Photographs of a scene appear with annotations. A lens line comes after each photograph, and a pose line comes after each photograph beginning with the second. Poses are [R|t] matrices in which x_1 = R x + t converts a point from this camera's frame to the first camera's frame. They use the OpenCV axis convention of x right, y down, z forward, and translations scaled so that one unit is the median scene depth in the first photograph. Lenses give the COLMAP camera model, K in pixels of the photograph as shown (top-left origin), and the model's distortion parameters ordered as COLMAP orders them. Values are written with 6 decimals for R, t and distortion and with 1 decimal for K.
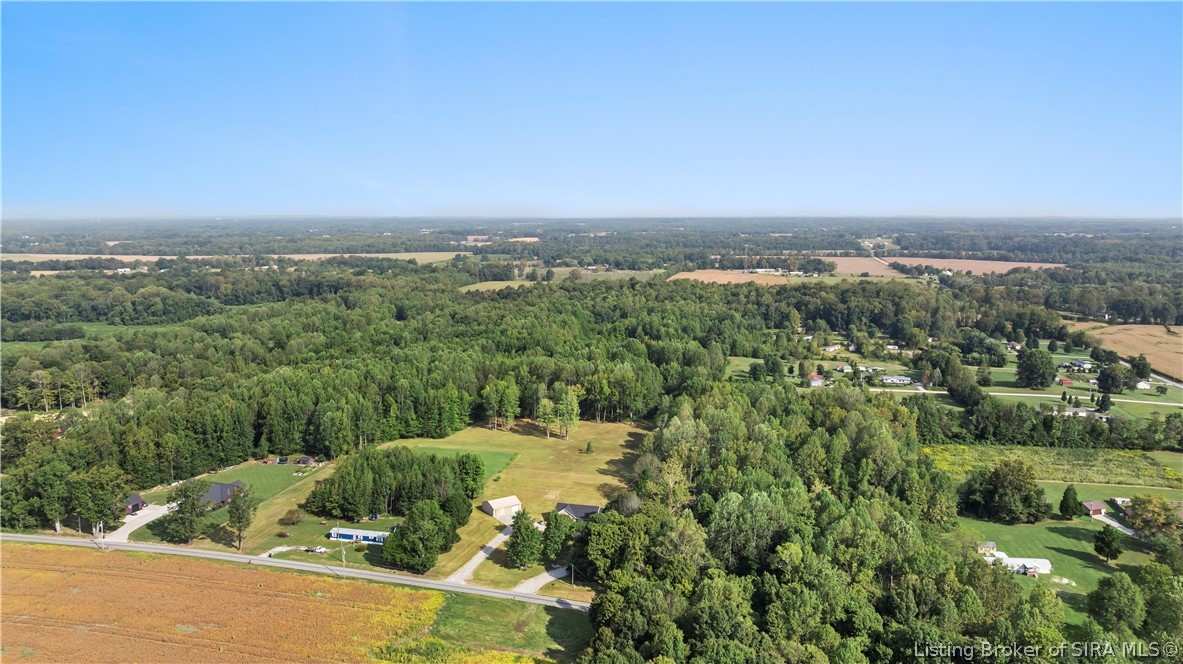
lens RADIAL K [[838.4, 0, 592.3], [0, 838.4, 342.6], [0, 0, 1]] dist [-0.020286, 0.007724]
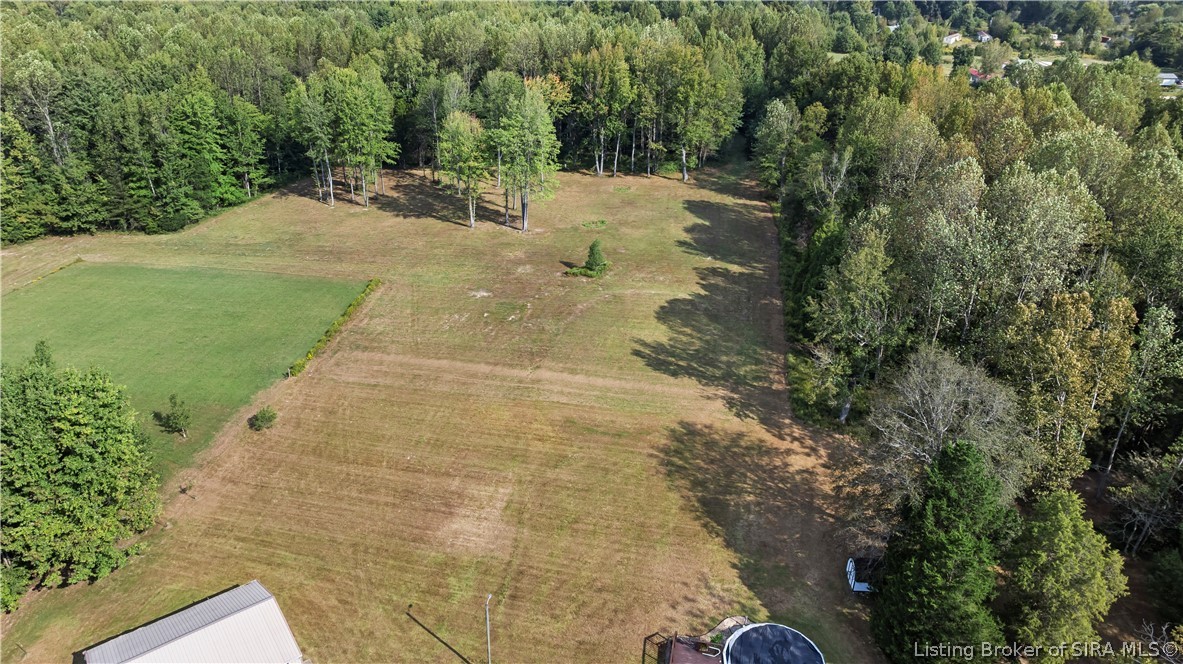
lens RADIAL K [[838.4, 0, 590.8], [0, 838.4, 325.6], [0, 0, 1]] dist [-0.020286, 0.007724]
pose [[0.998248, -0.027784, 0.052233, -0.023005], [0.011843, 0.958843, 0.283689, 0.056183], [-0.057965, -0.282574, 0.957493, 0.665892]]
